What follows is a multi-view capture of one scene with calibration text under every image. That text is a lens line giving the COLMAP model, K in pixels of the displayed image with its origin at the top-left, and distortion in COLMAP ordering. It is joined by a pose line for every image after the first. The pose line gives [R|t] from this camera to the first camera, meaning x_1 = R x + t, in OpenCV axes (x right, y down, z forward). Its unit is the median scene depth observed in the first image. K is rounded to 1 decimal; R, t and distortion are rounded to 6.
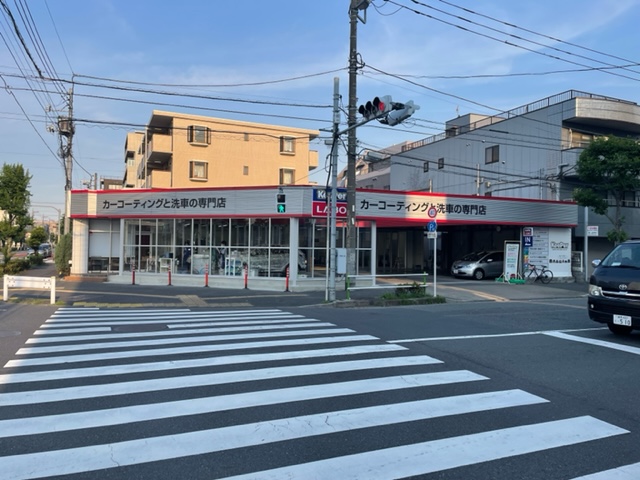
lens RADIAL K [[480.2, 0, 320.0], [0, 480.2, 240.0], [0, 0, 1]] dist [0.072230, -0.101323]
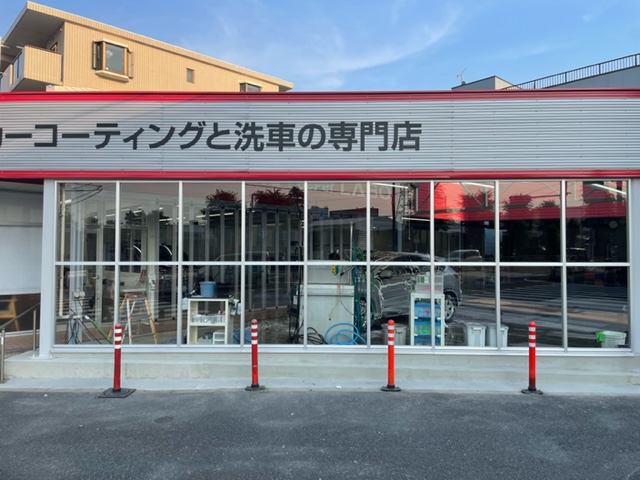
lens RADIAL K [[480.2, 0, 320.0], [0, 480.2, 240.0], [0, 0, 1]] dist [0.072230, -0.101323]
pose [[0.944323, -0.005304, 0.328978, -0.360005], [0.007575, 0.999956, -0.005621, -0.001287], [-0.328934, 0.007800, 0.944321, 0.660605]]
